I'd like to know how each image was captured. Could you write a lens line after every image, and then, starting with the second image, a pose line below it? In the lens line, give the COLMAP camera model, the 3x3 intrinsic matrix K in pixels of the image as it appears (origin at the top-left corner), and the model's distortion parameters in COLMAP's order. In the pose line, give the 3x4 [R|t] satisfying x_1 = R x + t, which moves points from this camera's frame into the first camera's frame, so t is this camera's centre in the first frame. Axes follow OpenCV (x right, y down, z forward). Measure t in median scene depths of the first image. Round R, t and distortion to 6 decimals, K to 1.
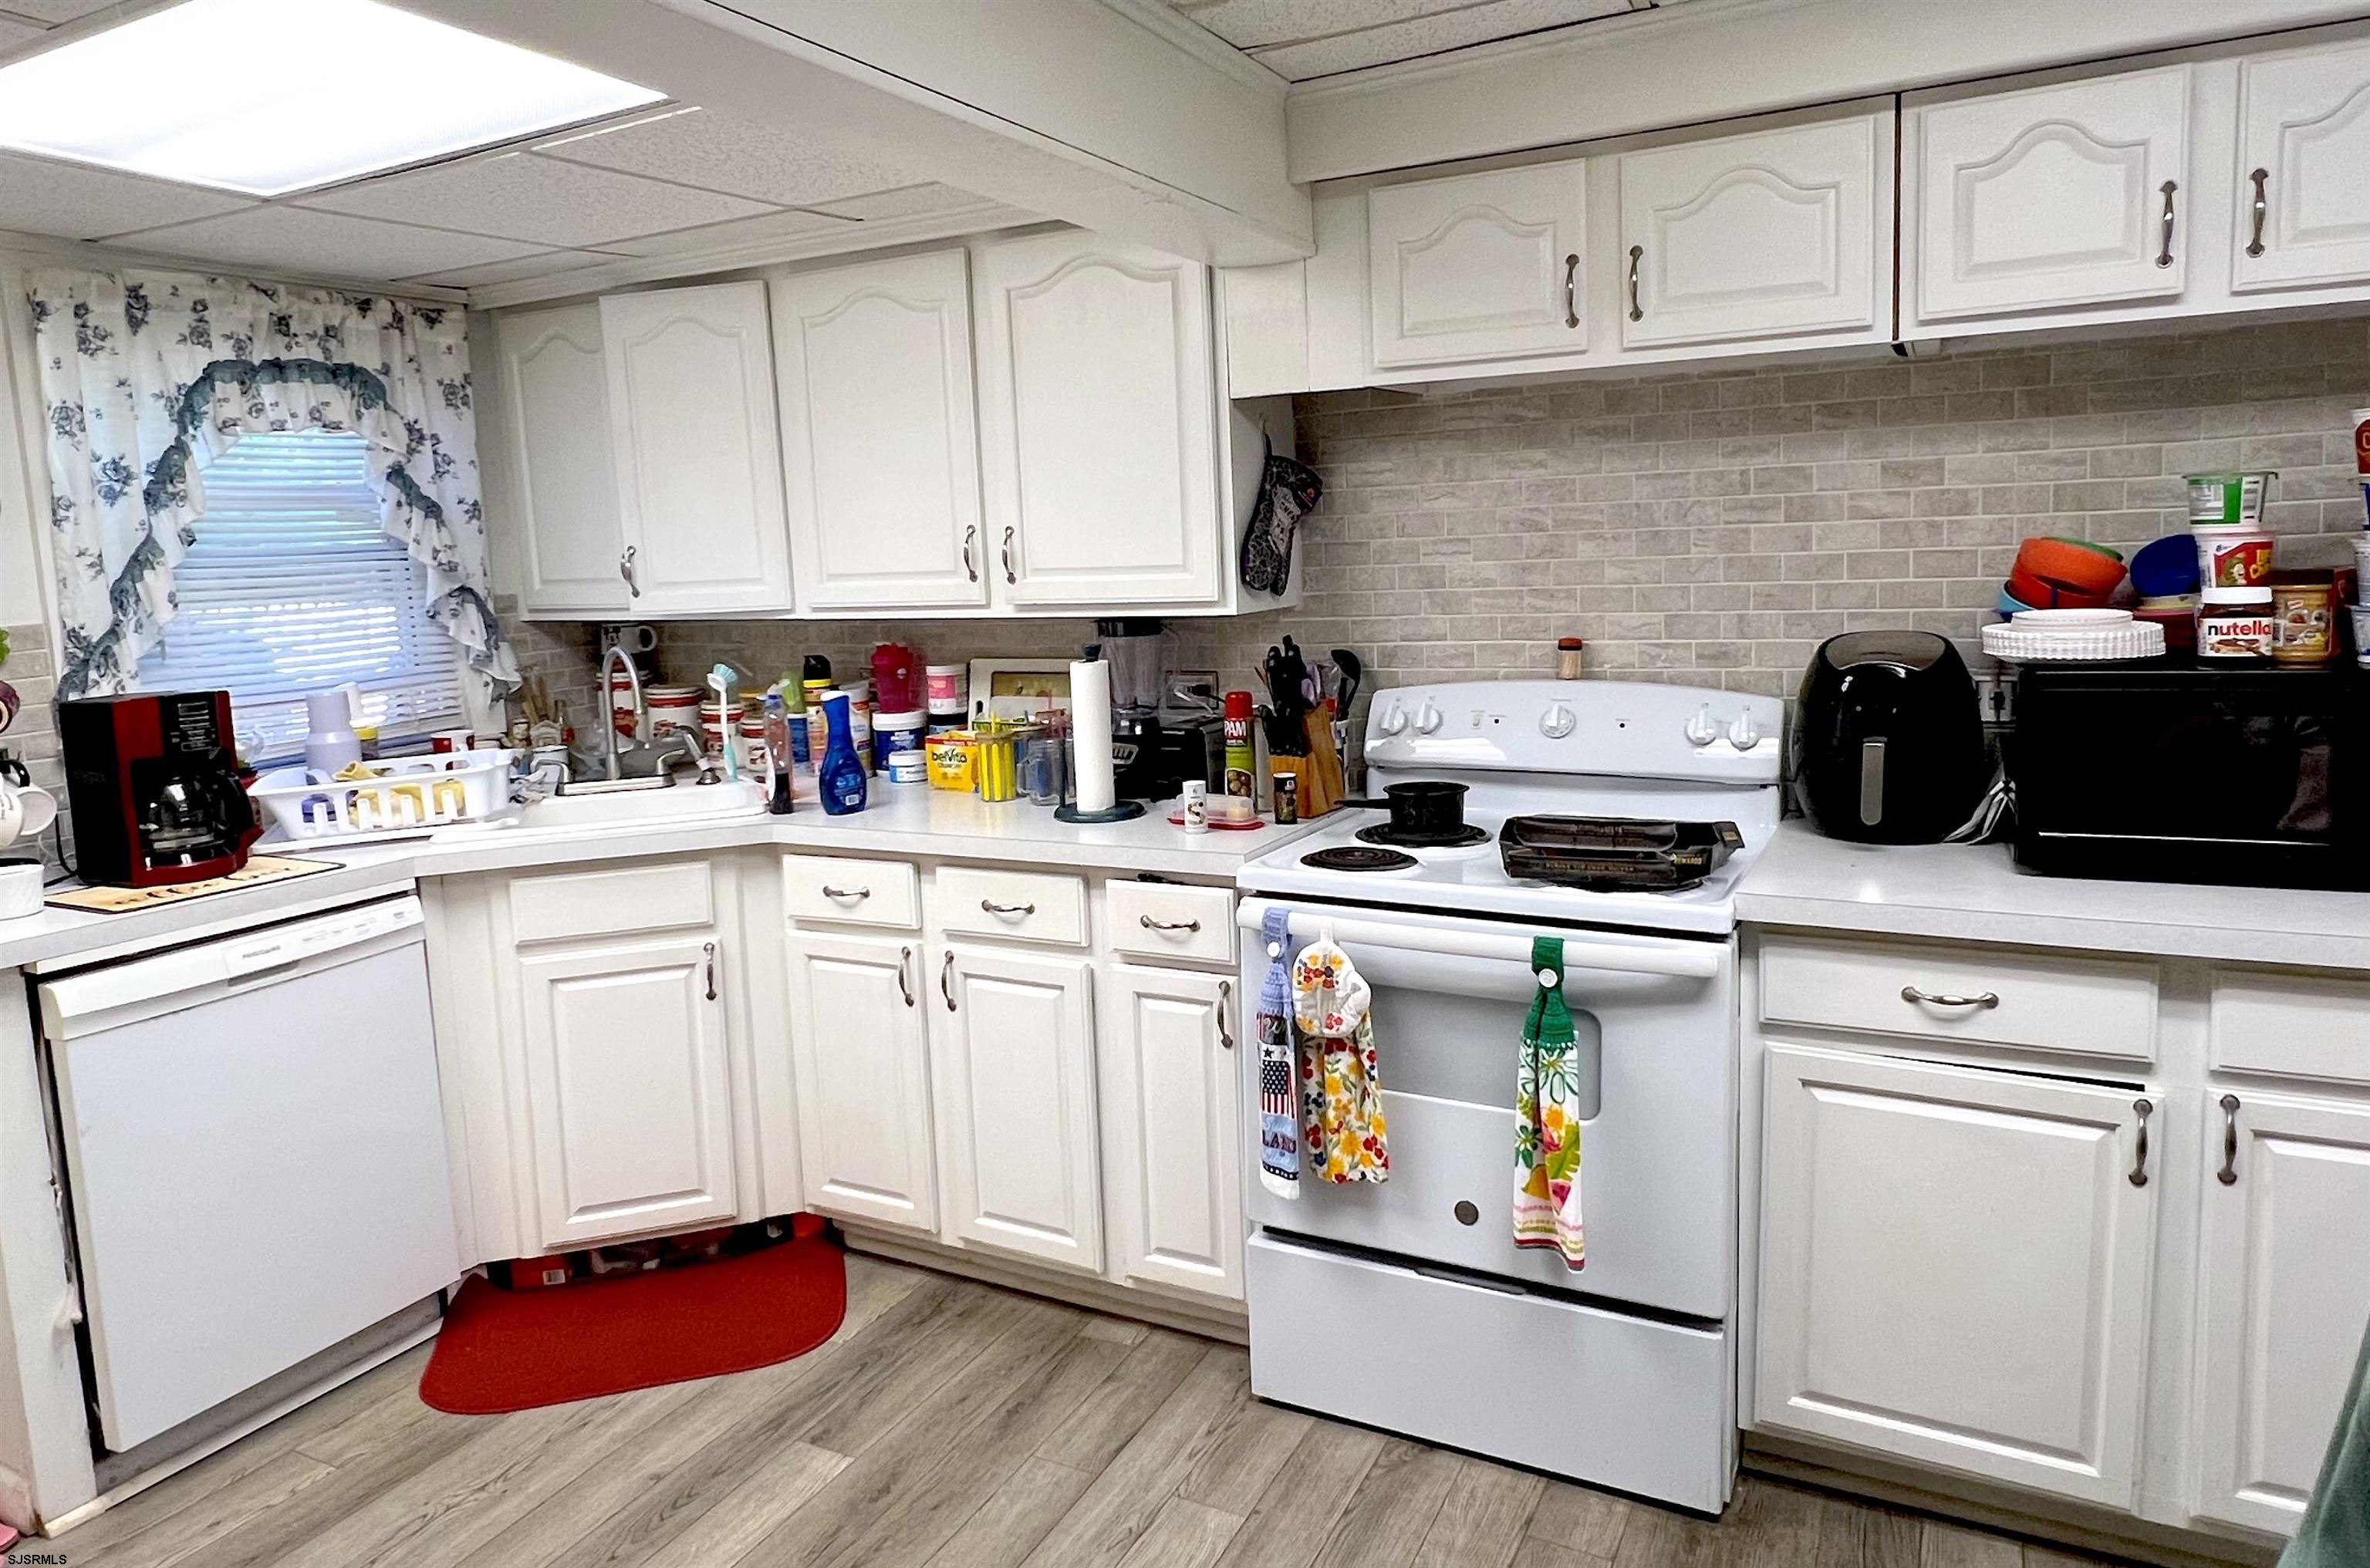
lens RADIAL K [[1469.7, 0, 1183.4], [0, 1469.7, 778.9], [0, 0, 1]] dist [-0.002543, -0.000642]
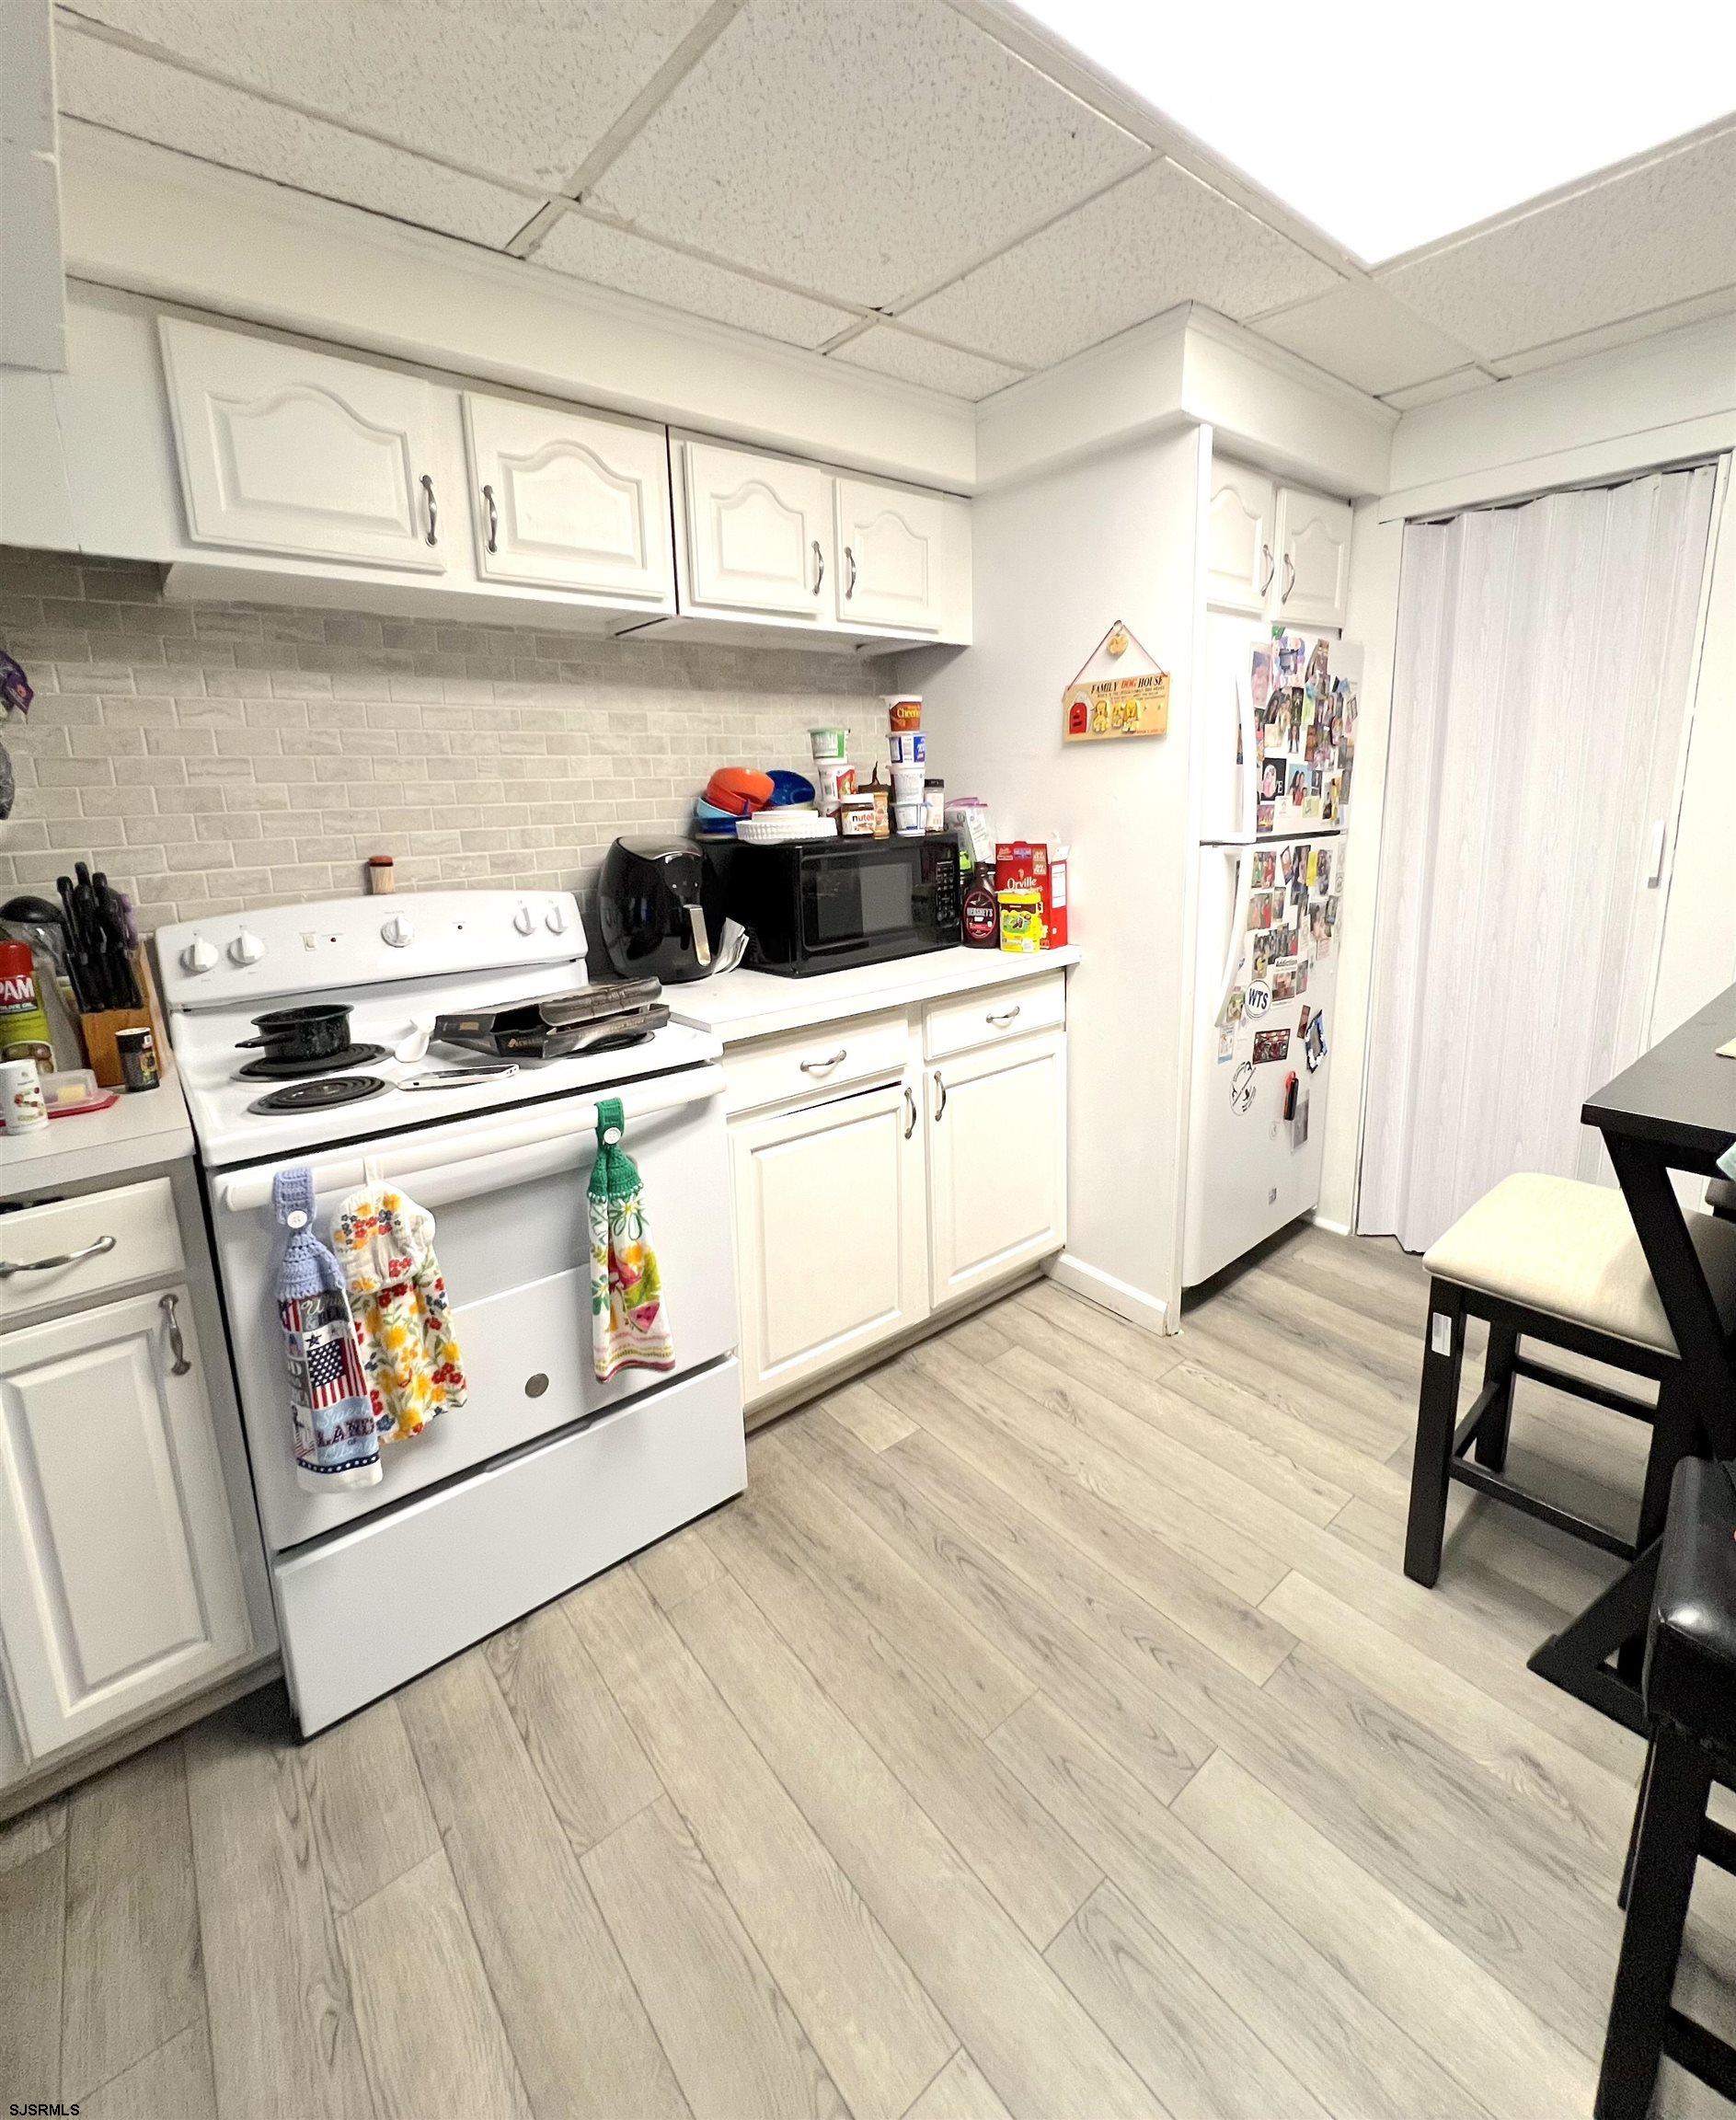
lens RADIAL K [[918.3, 0, 858.2], [0, 918.3, 993.8], [0, 0, 1]] dist [0.001516, -0.000102]
pose [[0.396622, -0.166472, 0.902761, -0.254545], [0.166109, 0.980200, 0.107773, -0.012209], [-0.902828, 0.107211, 0.416422, 0.468009]]
